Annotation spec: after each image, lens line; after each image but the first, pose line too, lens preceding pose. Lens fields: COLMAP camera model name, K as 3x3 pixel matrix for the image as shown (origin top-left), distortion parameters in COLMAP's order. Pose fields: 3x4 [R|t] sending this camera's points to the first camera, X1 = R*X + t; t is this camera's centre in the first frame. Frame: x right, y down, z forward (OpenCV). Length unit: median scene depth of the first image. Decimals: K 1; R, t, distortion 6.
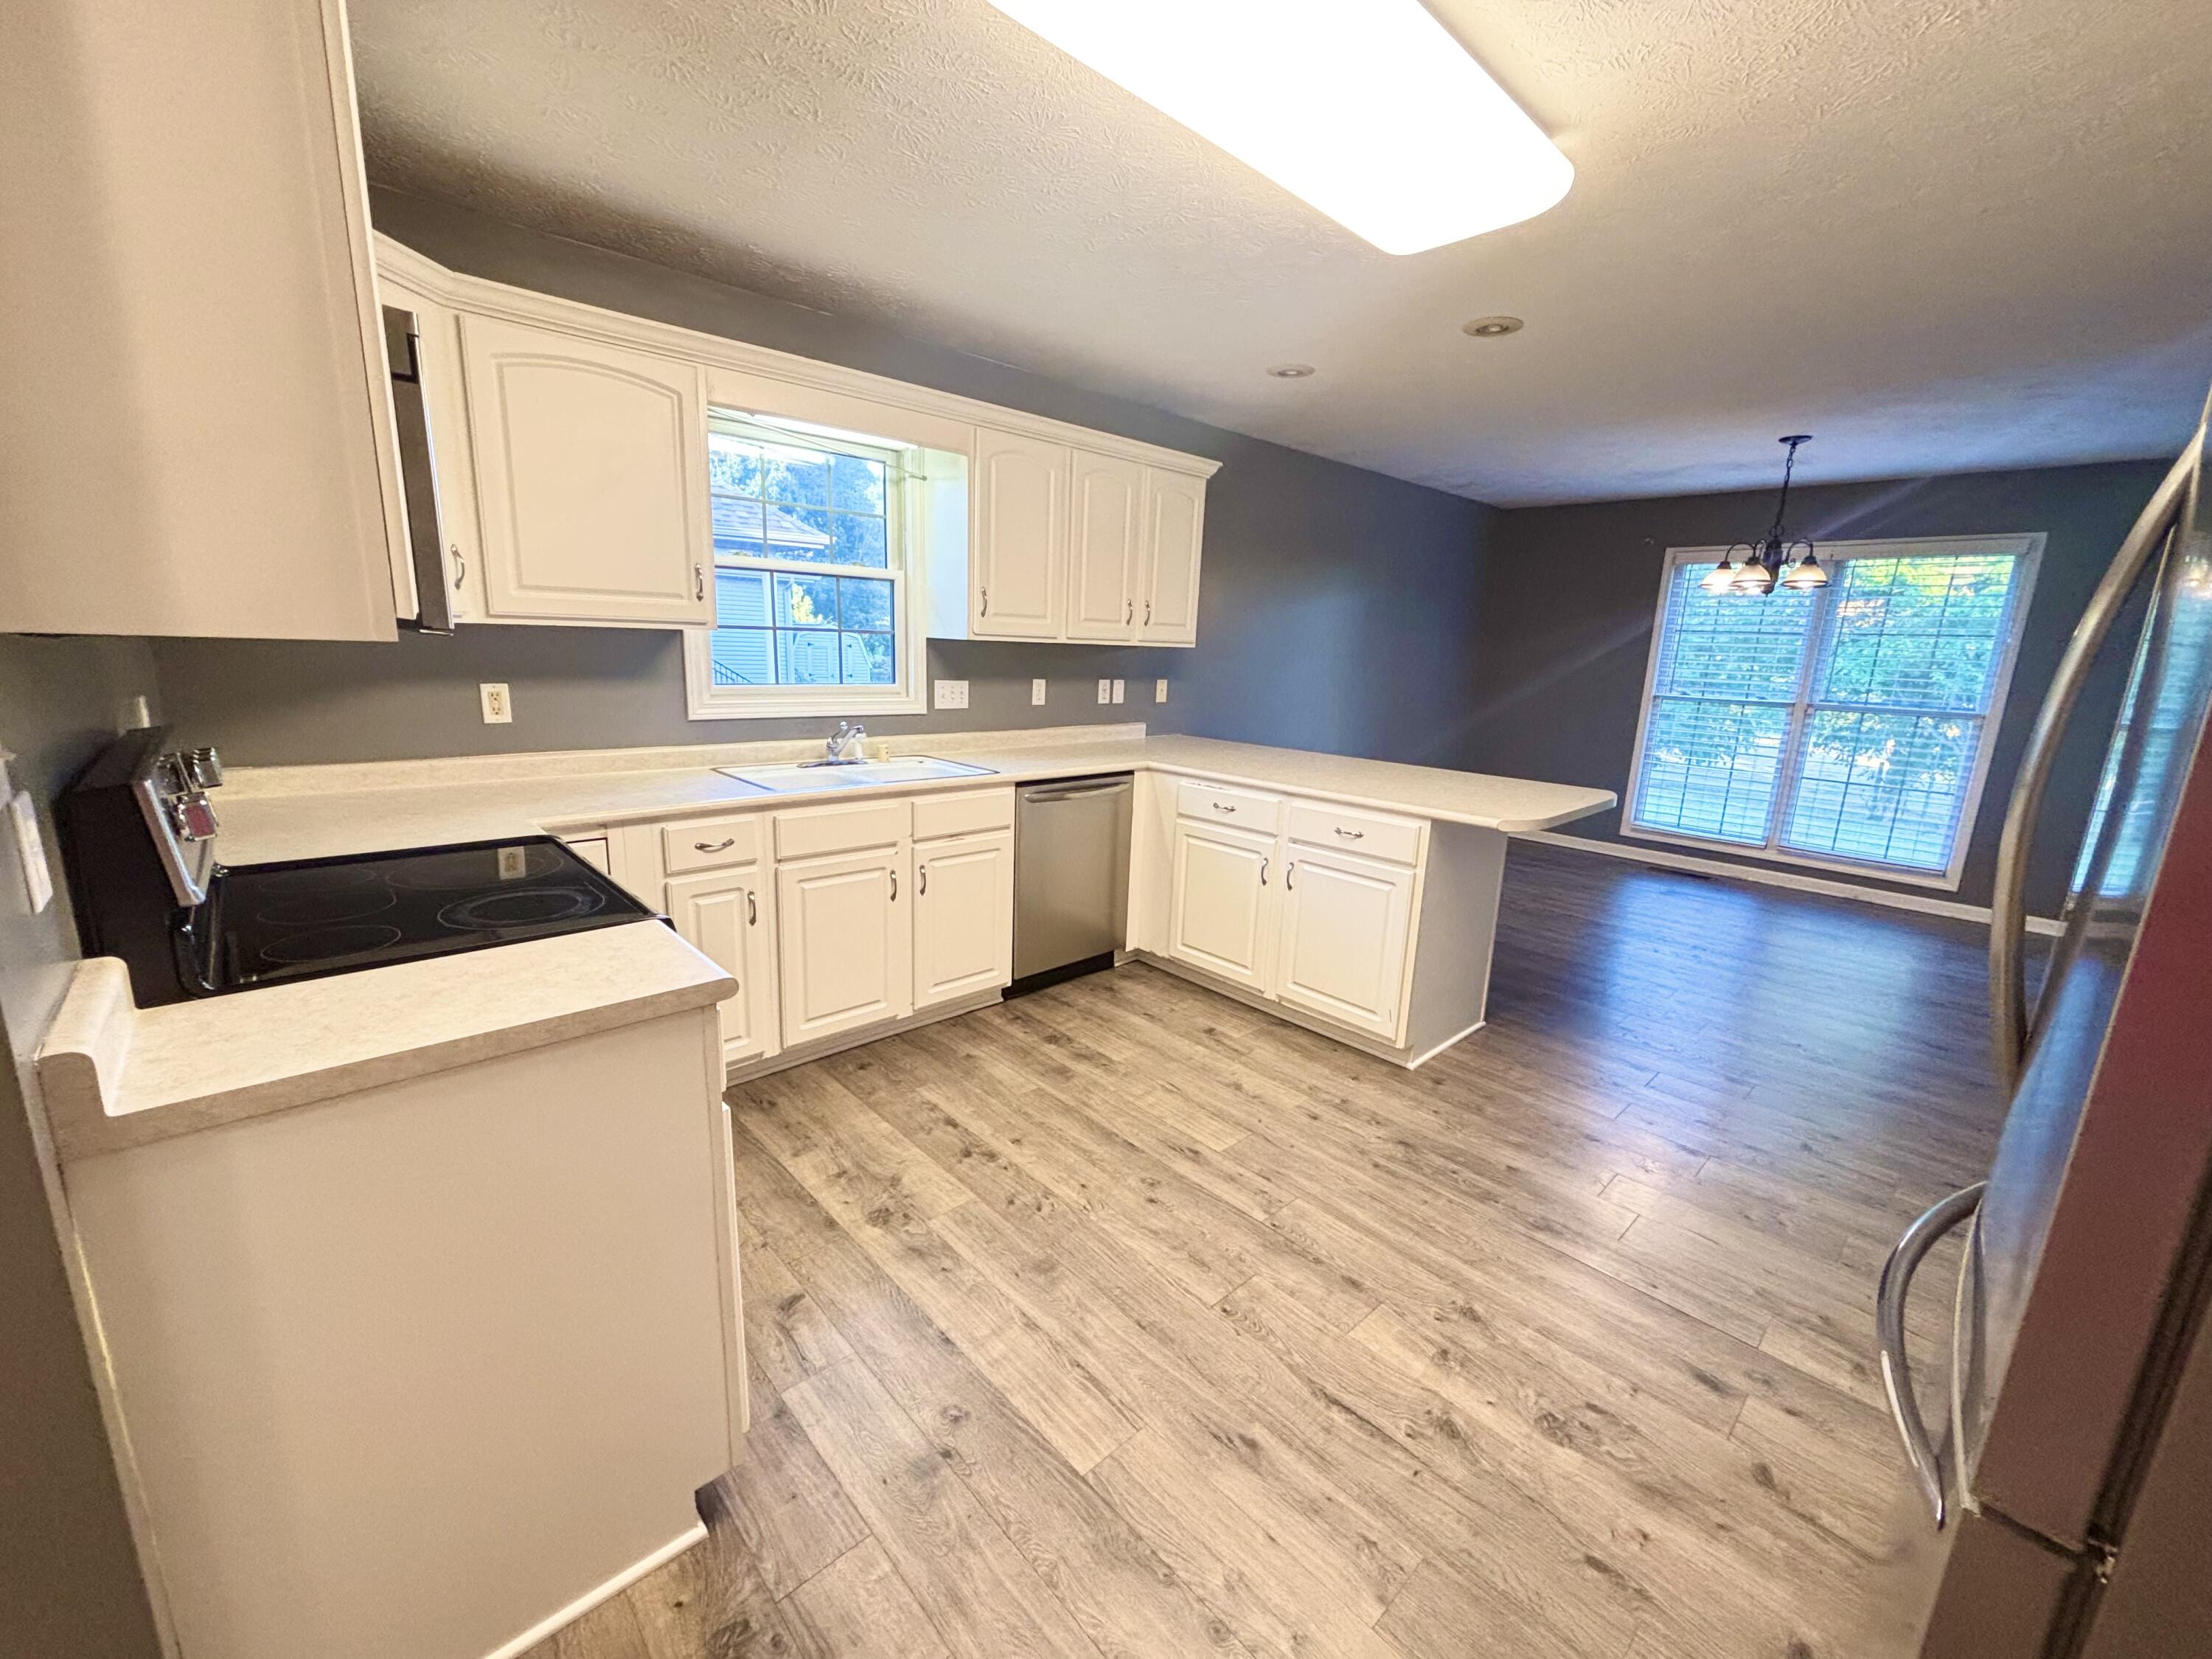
lens RADIAL K [[890.1, 0, 1106.1], [0, 890.1, 831.4], [0, 0, 1]] dist [0.008239, -0.001540]
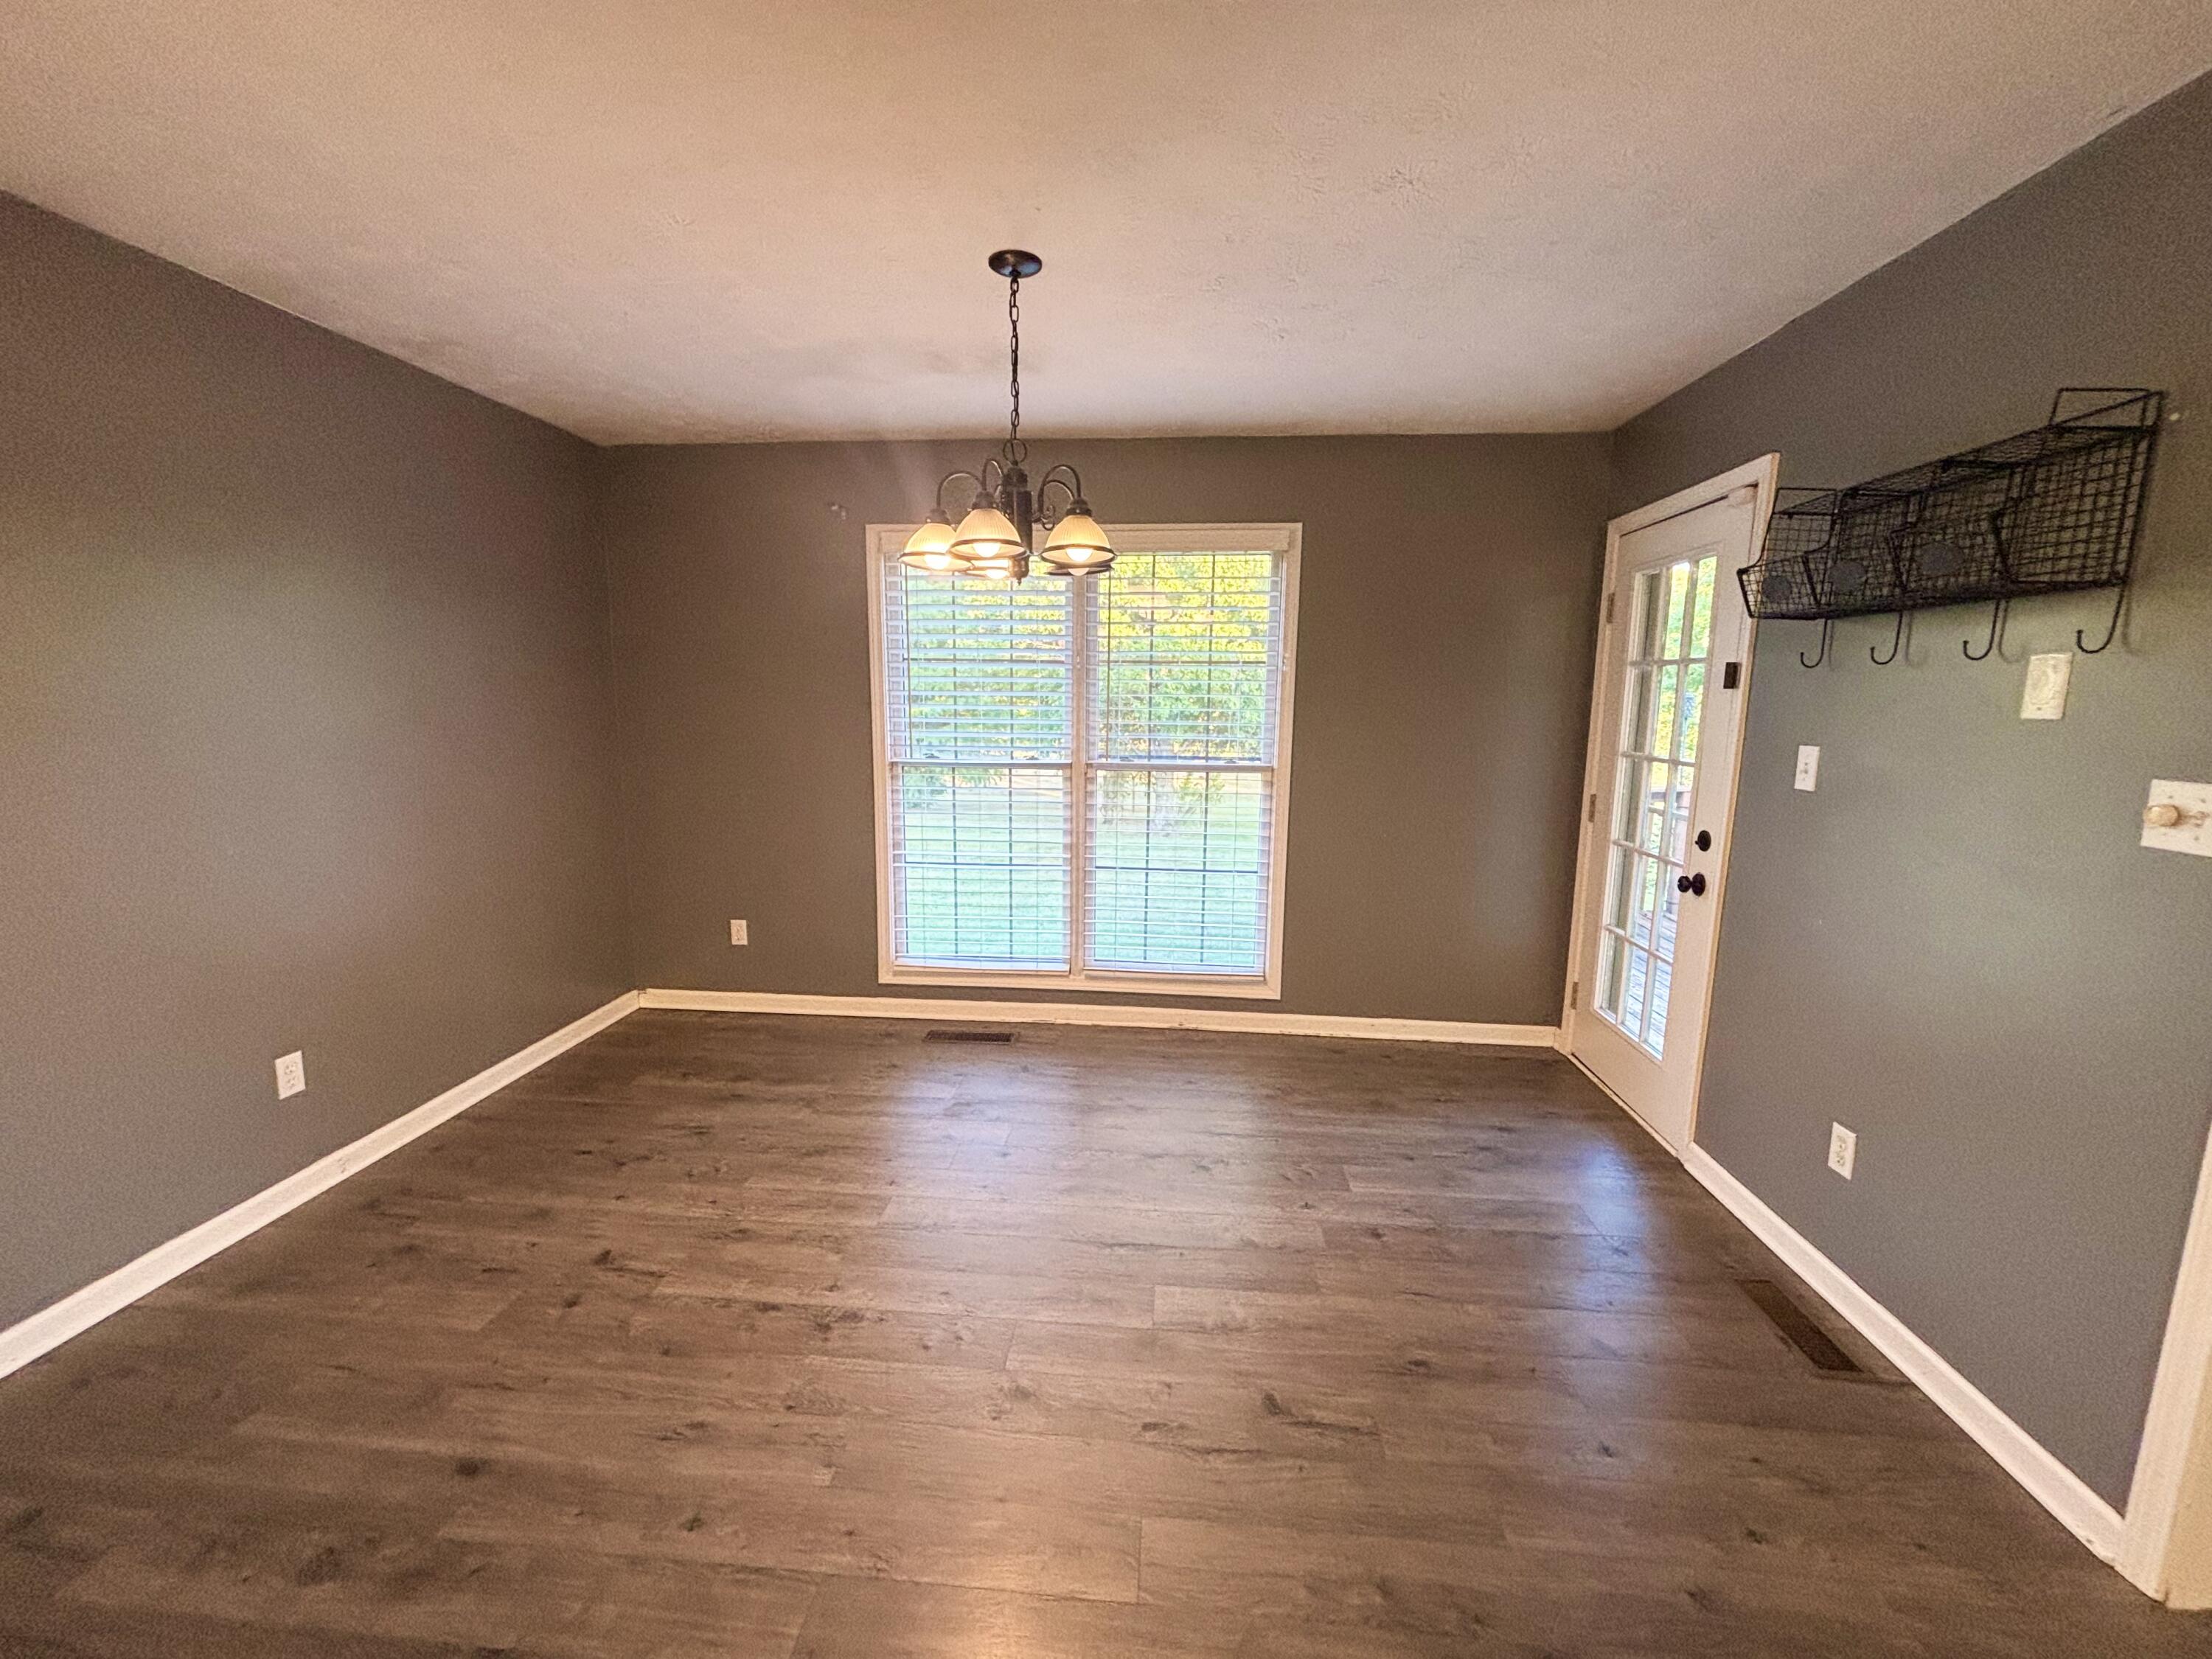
lens RADIAL K [[890.1, 0, 1106.2], [0, 890.1, 831.3], [0, 0, 1]] dist [0.008239, -0.001540]
pose [[0.740964, -0.130961, 0.658651, 0.605993], [0.158757, 0.987159, 0.017683, -0.179566], [-0.652509, 0.091463, 0.752241, 0.857674]]
